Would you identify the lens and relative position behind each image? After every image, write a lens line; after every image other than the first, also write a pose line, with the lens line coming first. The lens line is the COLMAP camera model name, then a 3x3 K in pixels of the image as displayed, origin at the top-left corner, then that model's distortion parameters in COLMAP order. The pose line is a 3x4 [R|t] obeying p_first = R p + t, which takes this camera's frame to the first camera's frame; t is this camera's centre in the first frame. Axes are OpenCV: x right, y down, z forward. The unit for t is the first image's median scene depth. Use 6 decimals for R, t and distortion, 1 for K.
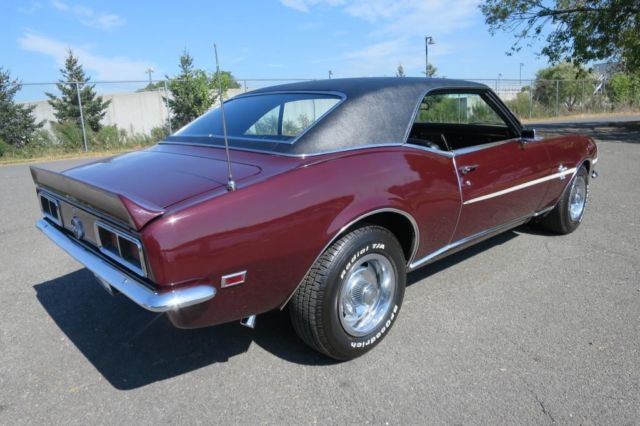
lens RADIAL K [[468.8, 0, 318.3], [0, 468.8, 215.6], [0, 0, 1]] dist [-0.076223, 0.041236]
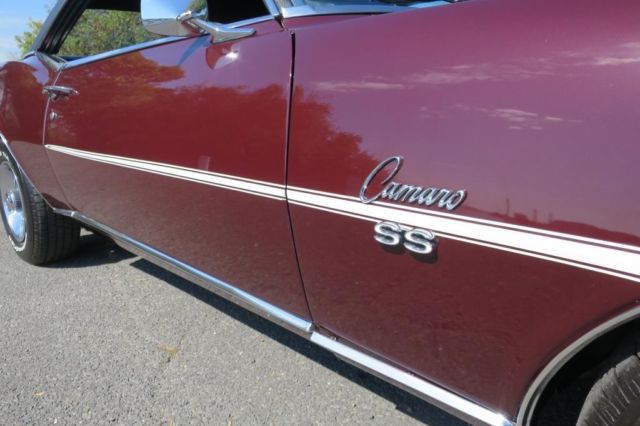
lens RADIAL K [[465.8, 0, 319.1], [0, 465.8, 216.1], [0, 0, 1]] dist [-0.050721, 0.006505]
pose [[0.063415, 0.263783, -0.962495, 0.169320], [-0.237802, 0.940651, 0.242129, -0.030614], [0.969241, 0.213529, 0.122379, 0.232311]]
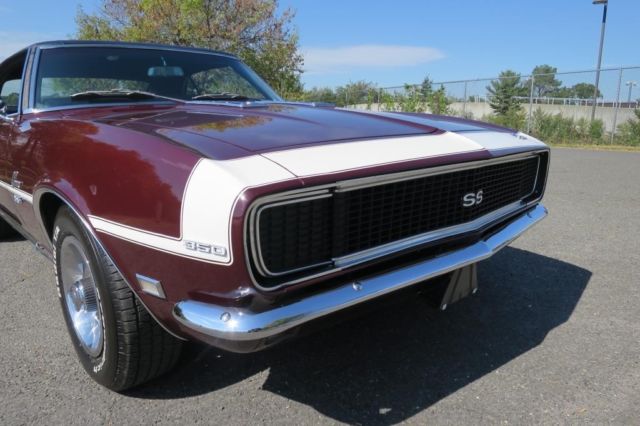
lens RADIAL K [[465.5, 0, 320.6], [0, 465.5, 220.4], [0, 0, 1]] dist [-0.051120, 0.004834]
pose [[0.003776, 0.251102, -0.967953, 0.249885], [-0.214344, 0.945666, 0.244484, -0.062105], [0.976751, 0.206552, 0.057394, 0.319092]]
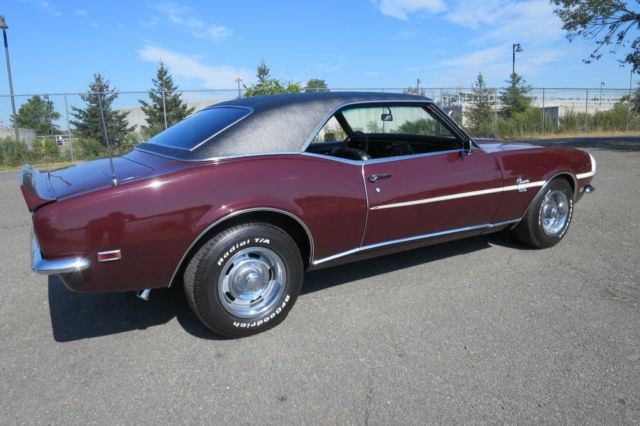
lens RADIAL K [[465.8, 0, 319.1], [0, 465.8, 216.1], [0, 0, 1]] dist [-0.050721, 0.006505]
pose [[0.980195, 0.048705, -0.191951, 0.072245], [-0.051420, 0.998635, -0.009186, 0.001250], [0.191241, 0.018874, 0.981362, -0.014828]]
